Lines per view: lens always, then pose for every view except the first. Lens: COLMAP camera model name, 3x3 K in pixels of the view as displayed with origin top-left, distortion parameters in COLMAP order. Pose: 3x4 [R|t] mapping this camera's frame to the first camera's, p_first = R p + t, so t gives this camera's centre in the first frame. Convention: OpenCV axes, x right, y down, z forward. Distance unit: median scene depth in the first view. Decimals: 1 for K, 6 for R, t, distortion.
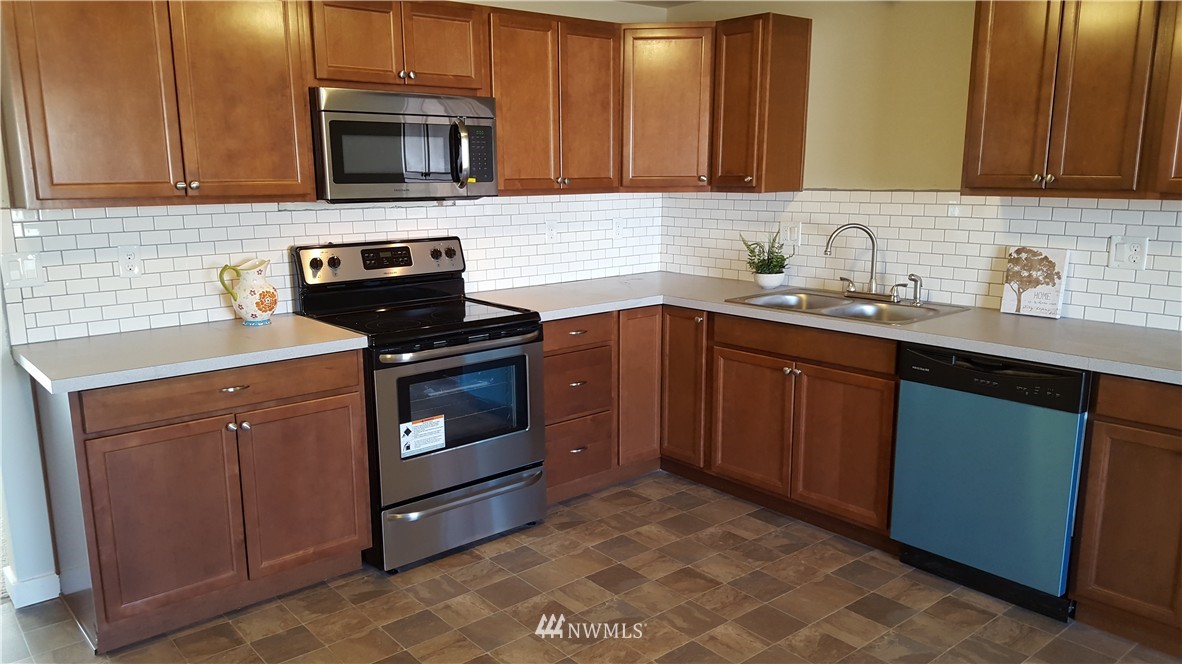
lens RADIAL K [[876.2, 0, 579.3], [0, 876.2, 339.4], [0, 0, 1]] dist [0.152797, -0.229126]
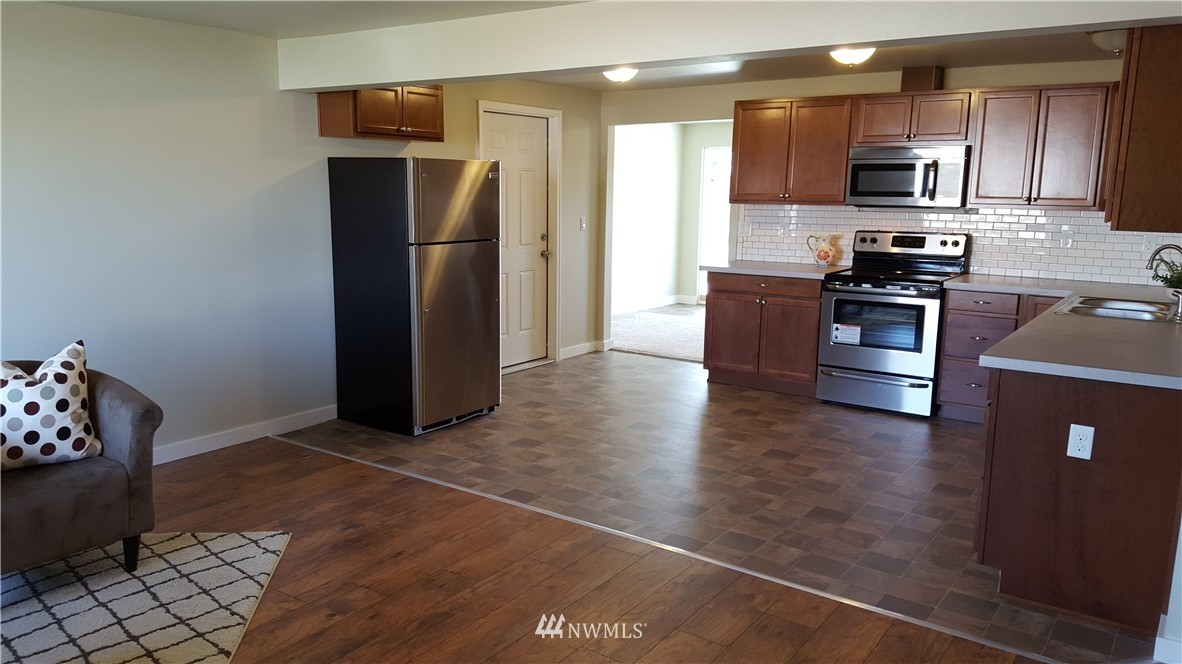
lens RADIAL K [[876.6, 0, 566.9], [0, 876.6, 339.9], [0, 0, 1]] dist [0.165246, -0.279515]
pose [[0.234570, 0.180904, -0.955118, 1.375955], [-0.202833, 0.970014, 0.133911, -0.008018], [0.950703, 0.162318, 0.264229, -0.035699]]
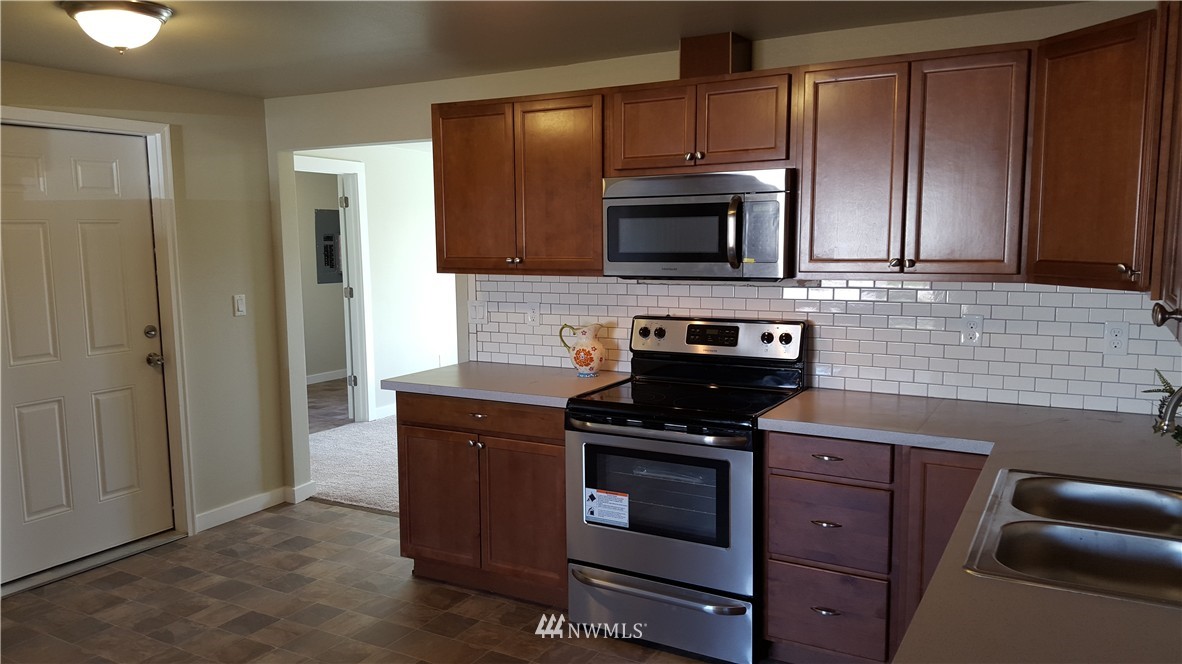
lens RADIAL K [[876.2, 0, 579.3], [0, 876.2, 339.4], [0, 0, 1]] dist [0.152797, -0.229126]
pose [[0.337109, 0.117763, -0.934071, 0.700163], [-0.175617, 0.982598, 0.060501, -0.129950], [0.924941, 0.143643, 0.351924, 0.553496]]
